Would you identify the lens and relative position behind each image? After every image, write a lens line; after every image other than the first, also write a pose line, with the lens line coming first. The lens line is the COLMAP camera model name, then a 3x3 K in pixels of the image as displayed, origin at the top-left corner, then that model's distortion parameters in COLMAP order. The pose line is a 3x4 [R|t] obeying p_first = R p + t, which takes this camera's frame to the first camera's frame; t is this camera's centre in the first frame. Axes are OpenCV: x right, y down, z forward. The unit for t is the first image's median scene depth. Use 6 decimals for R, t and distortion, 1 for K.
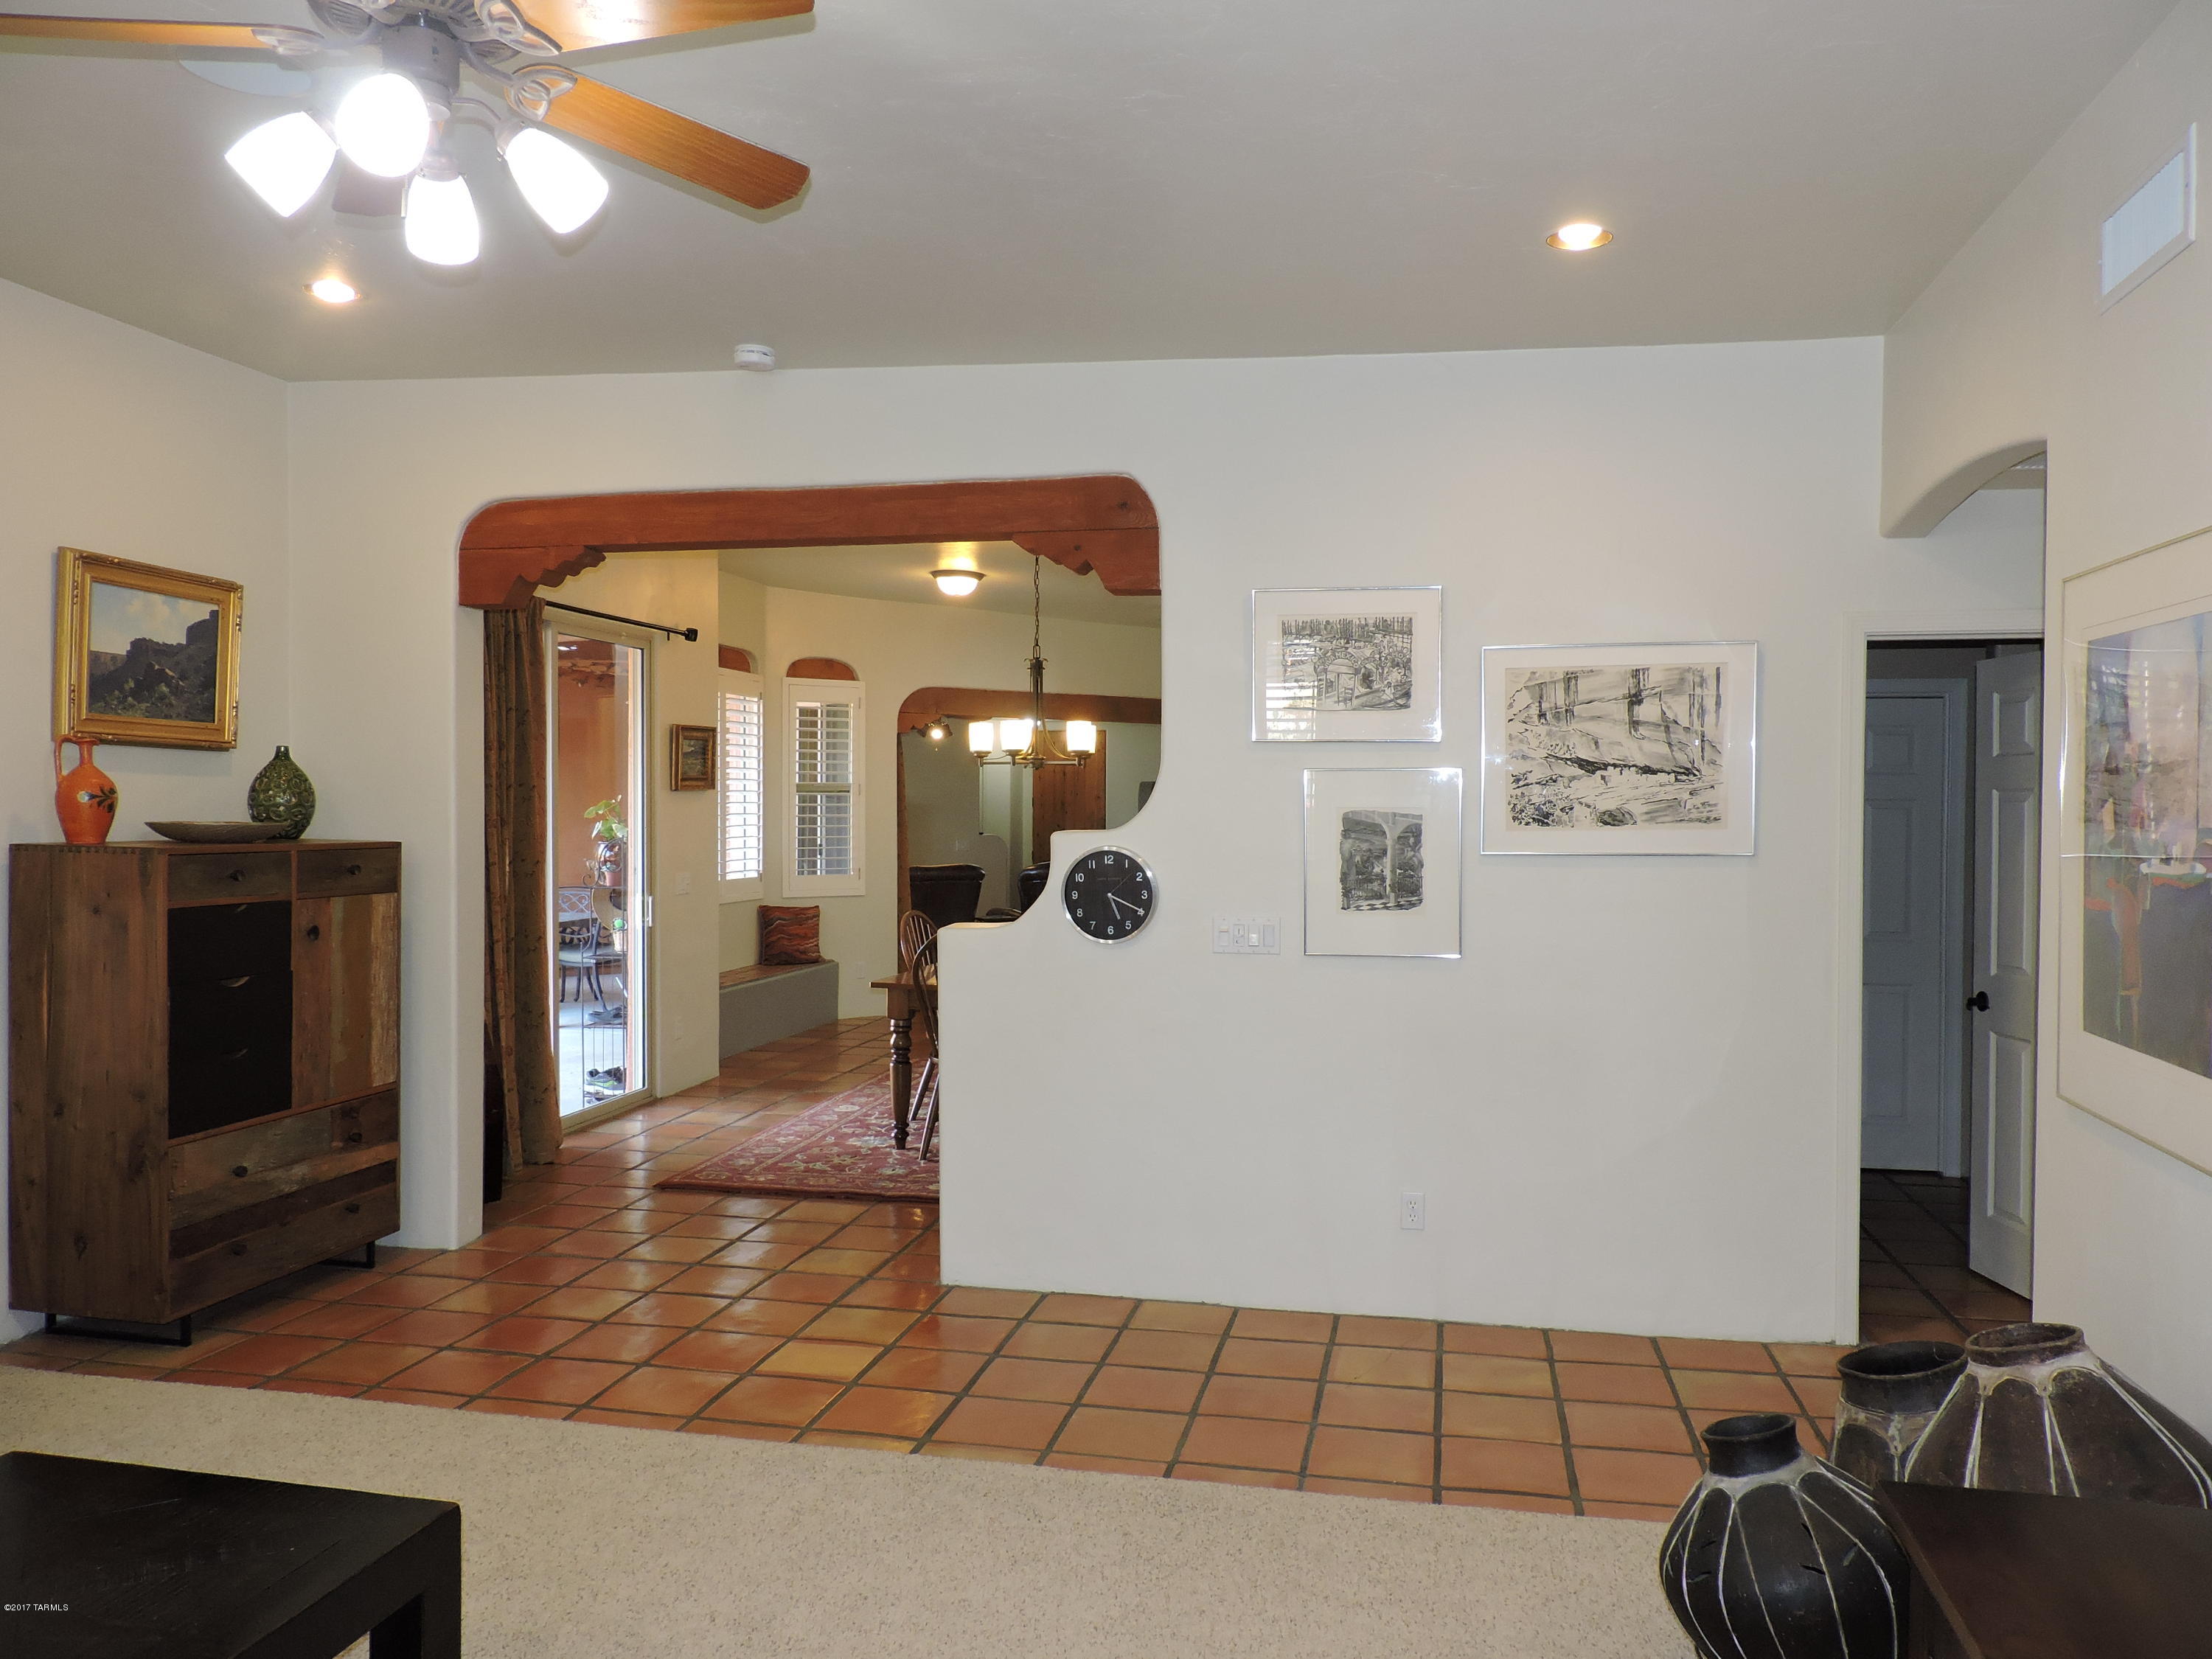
lens RADIAL K [[1572.4, 0, 1122.9], [0, 1572.4, 831.6], [0, 0, 1]] dist [-0.020724, 0.001546]
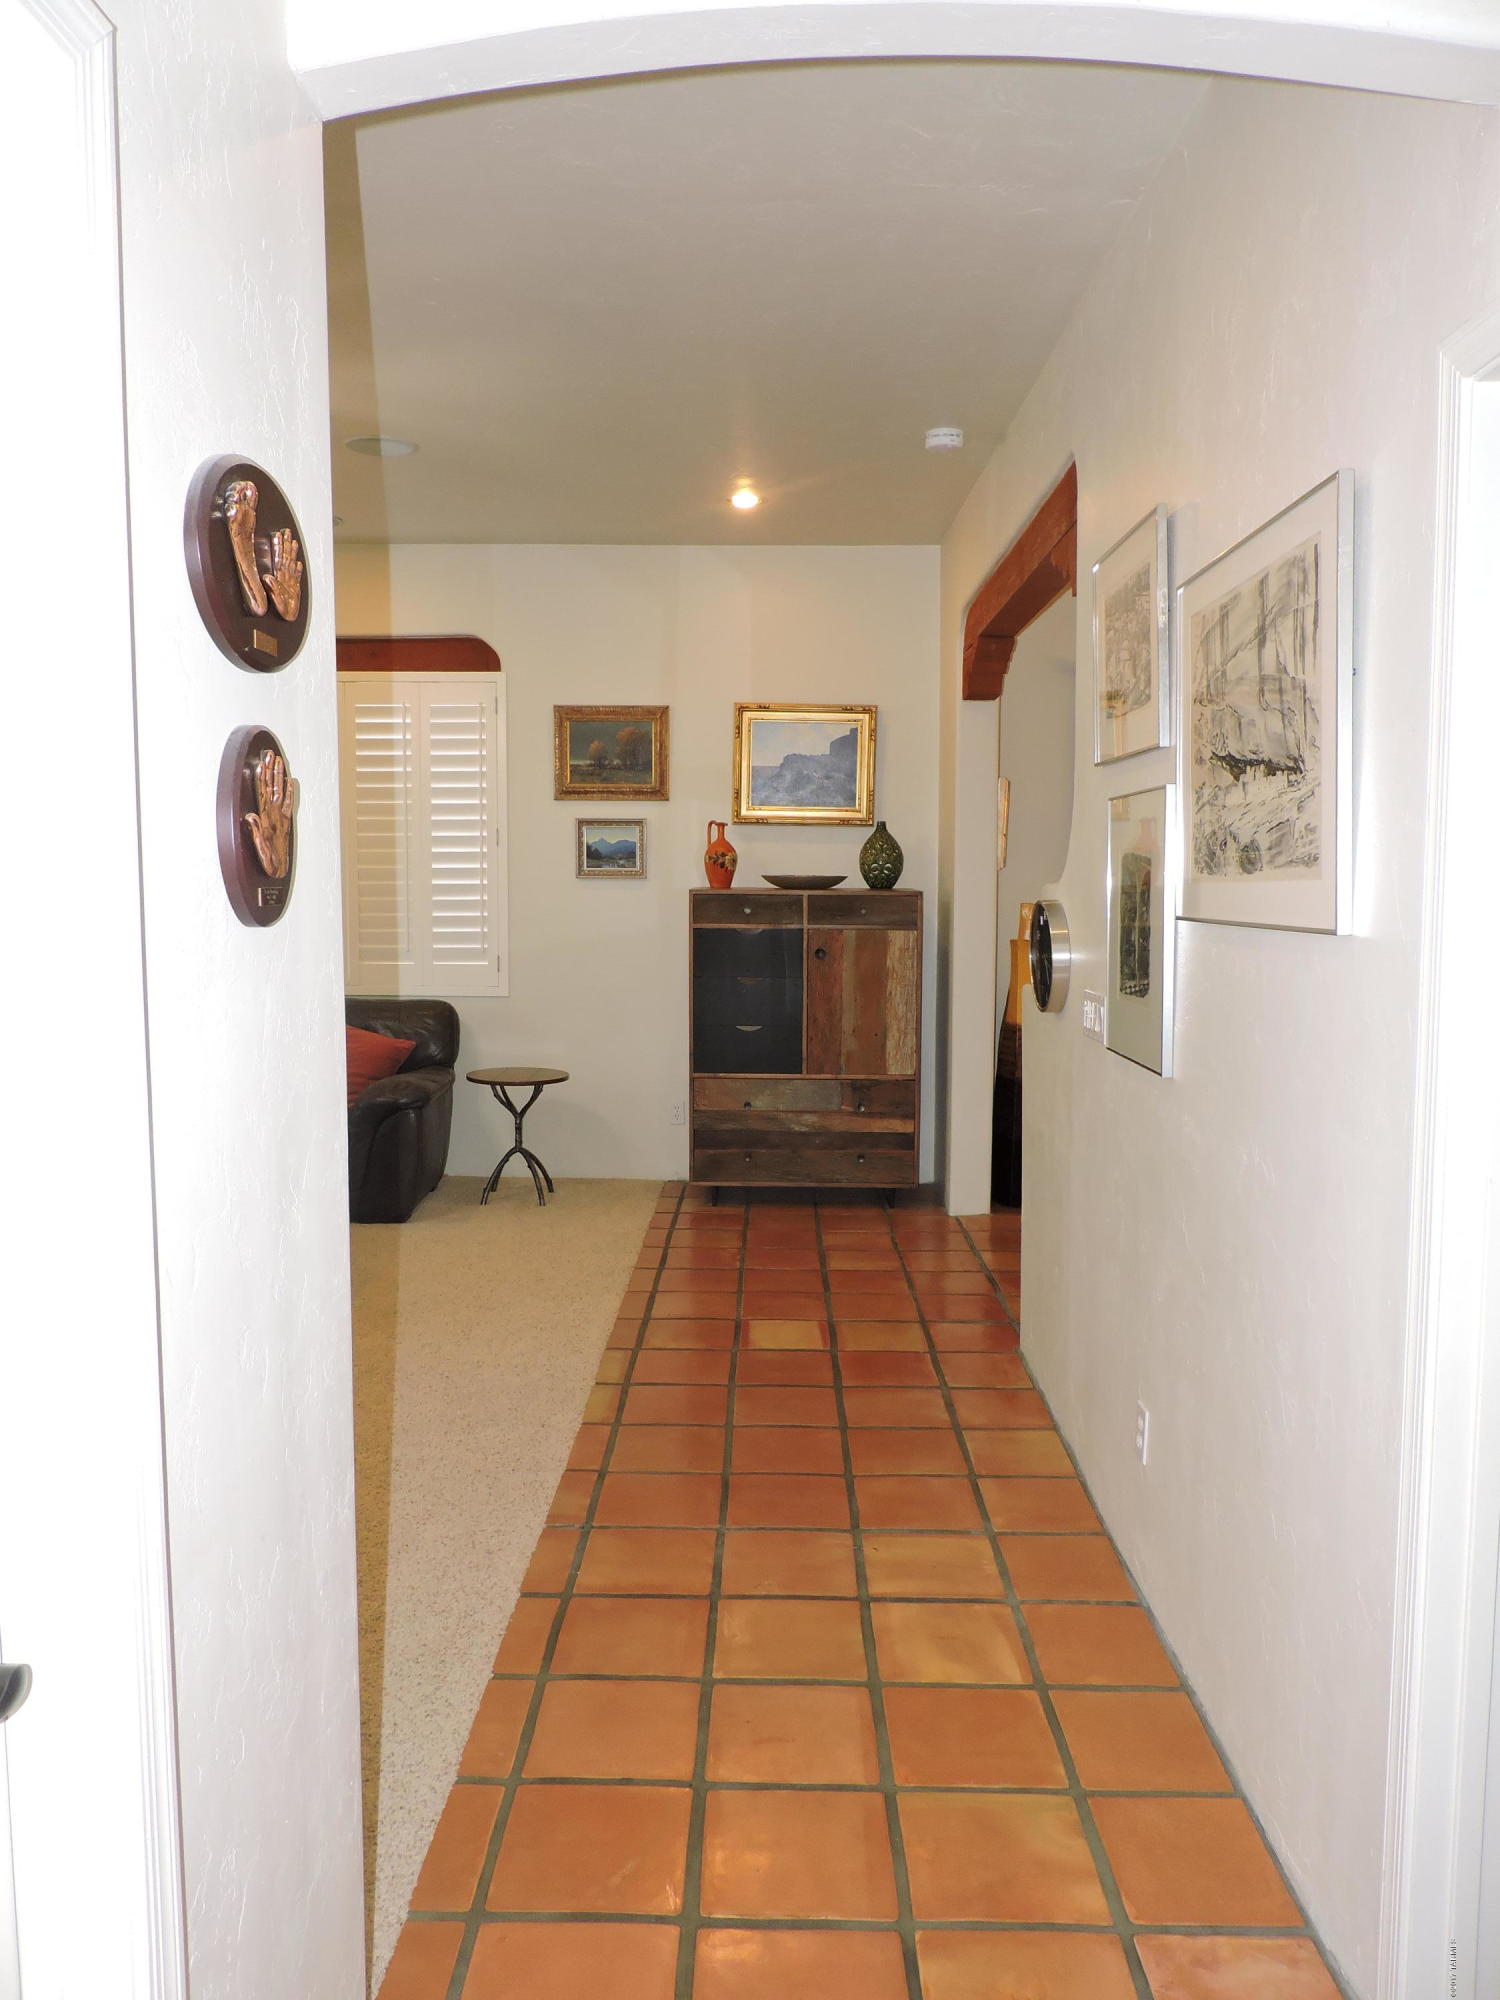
lens RADIAL K [[1421.7, 0, 750.0], [0, 1421.7, 1000.0], [0, 0, 1]] dist [-0.020724, 0.001546]
pose [[0.191020, 0.083243, -0.978050, 0.743647], [-0.020167, 0.996520, 0.080877, 0.003641], [0.981379, 0.004275, 0.192034, 0.704578]]
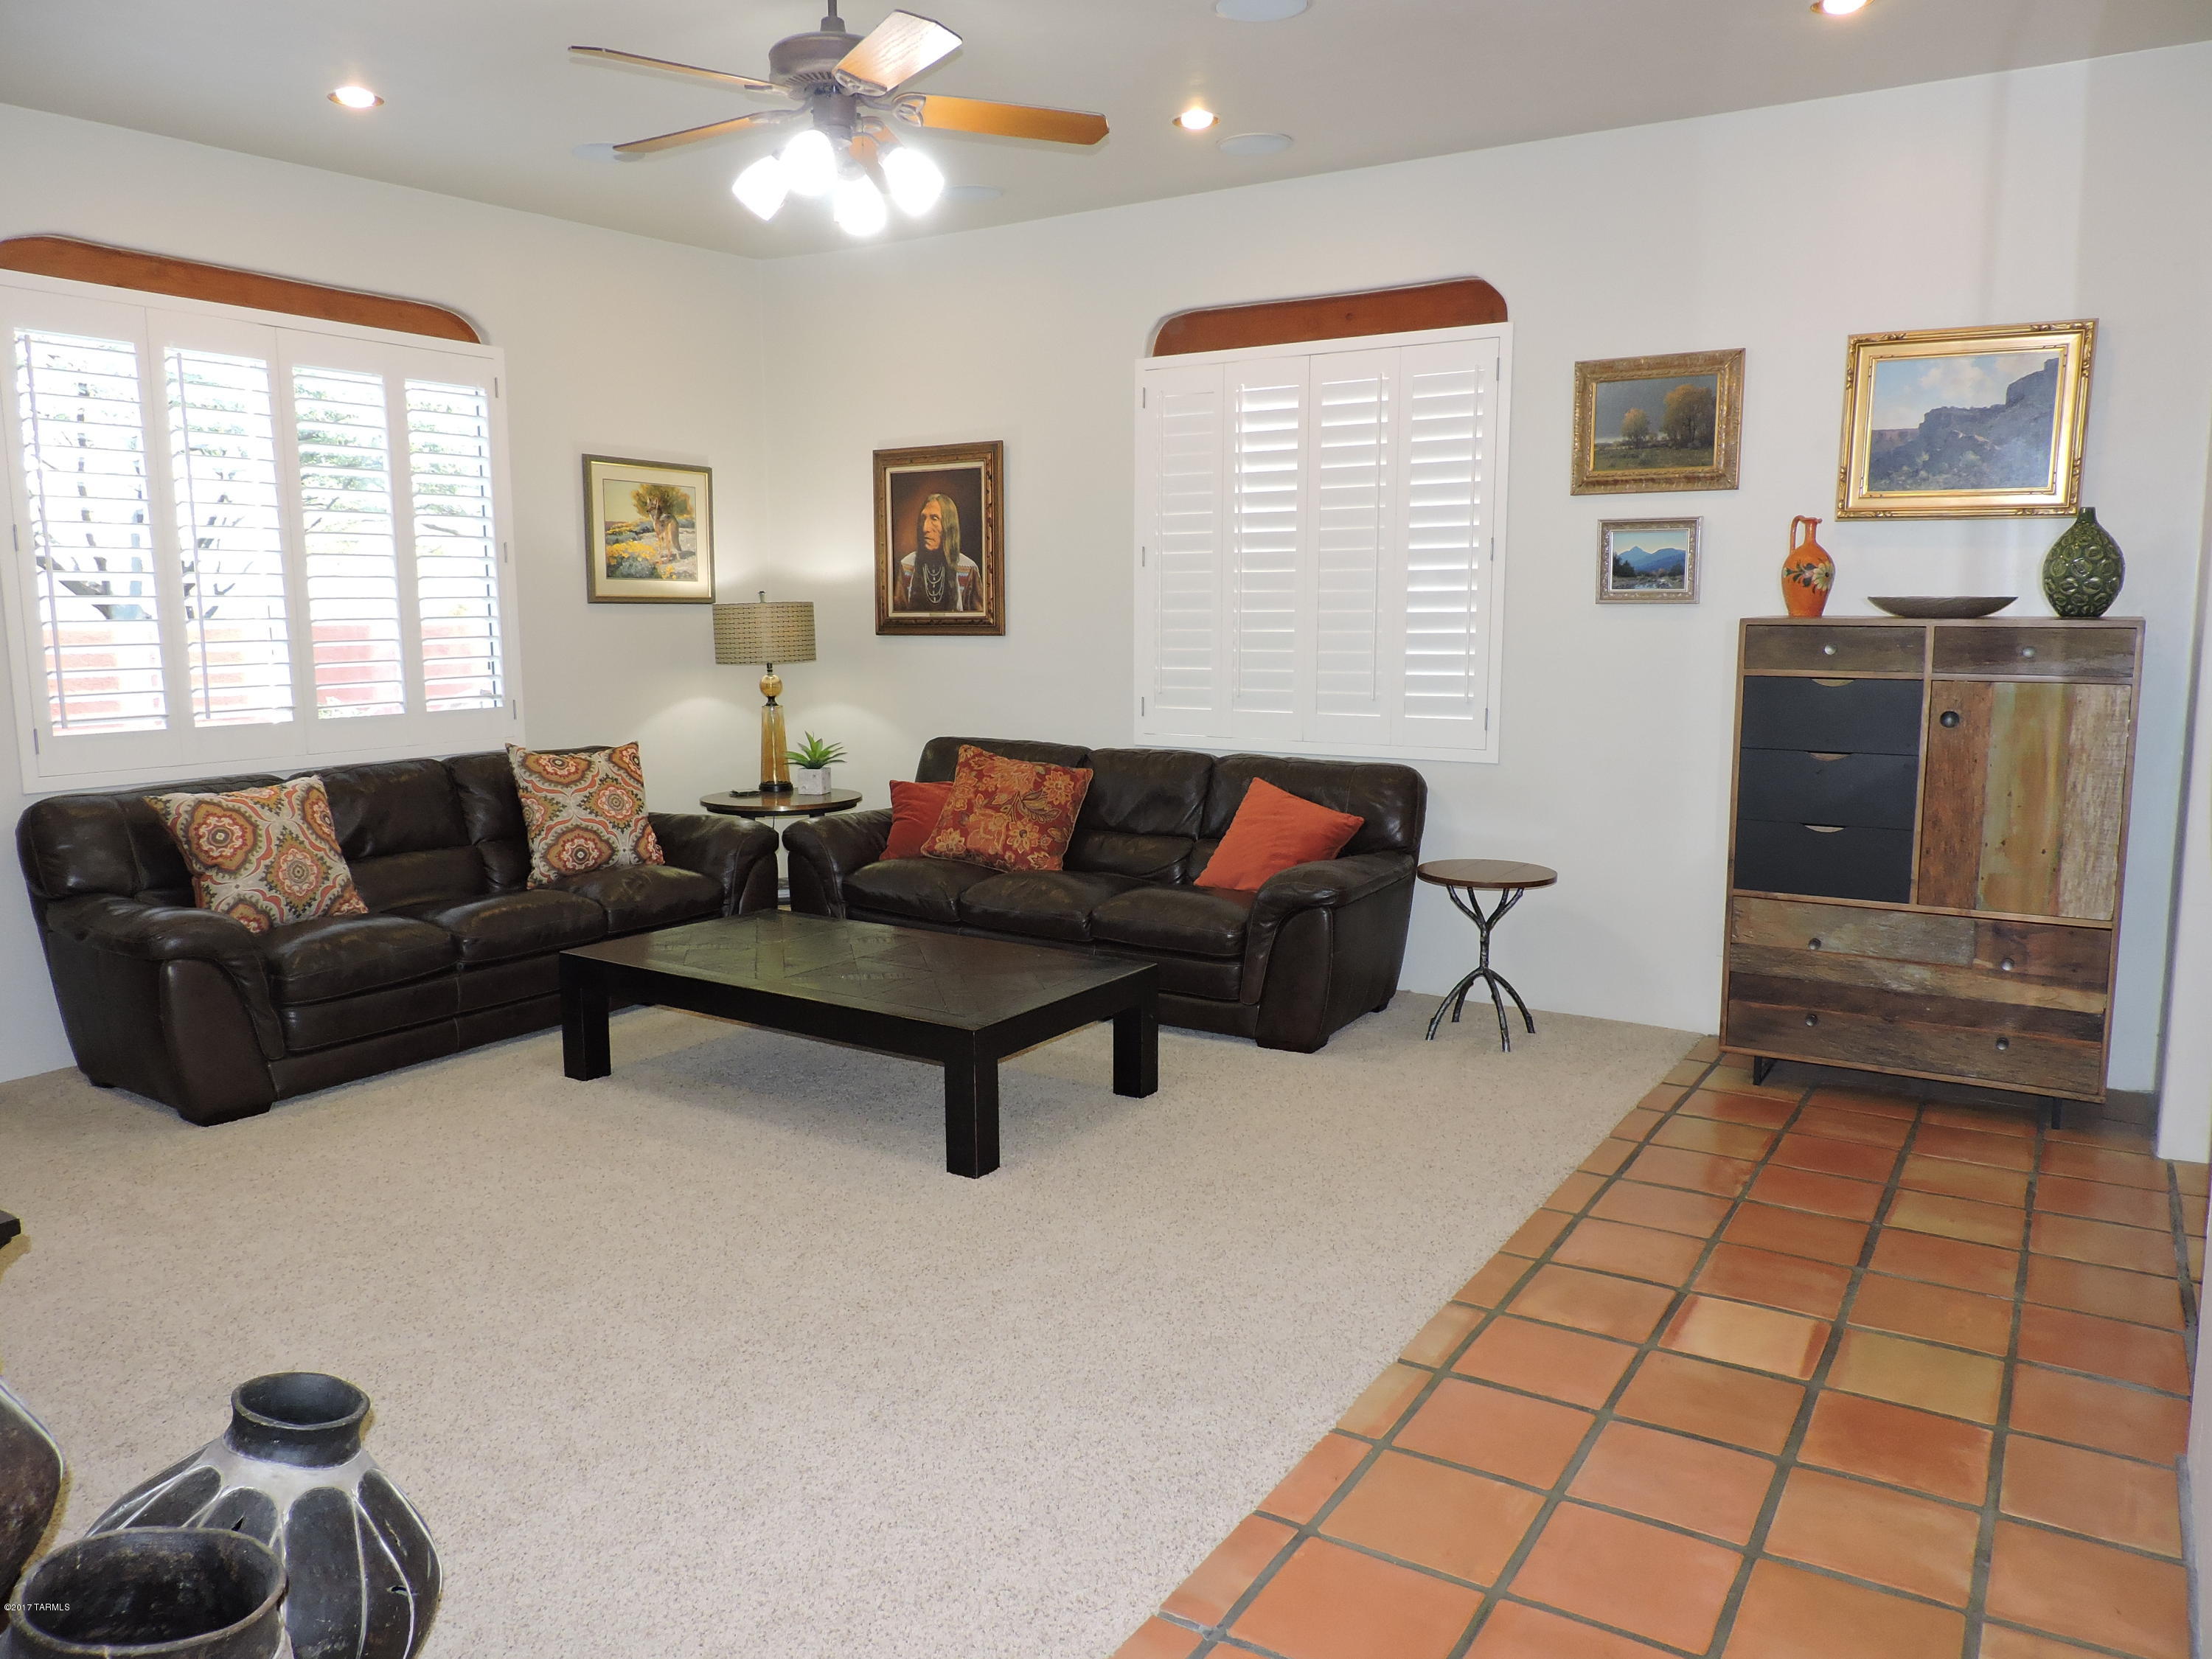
lens RADIAL K [[1572.4, 0, 1122.9], [0, 1572.4, 831.6], [0, 0, 1]] dist [-0.020724, 0.001546]
pose [[-0.341879, 0.129174, -0.930824, 0.500570], [-0.013703, 0.989717, 0.142380, 0.007050], [0.939644, 0.061431, -0.336594, 0.875968]]
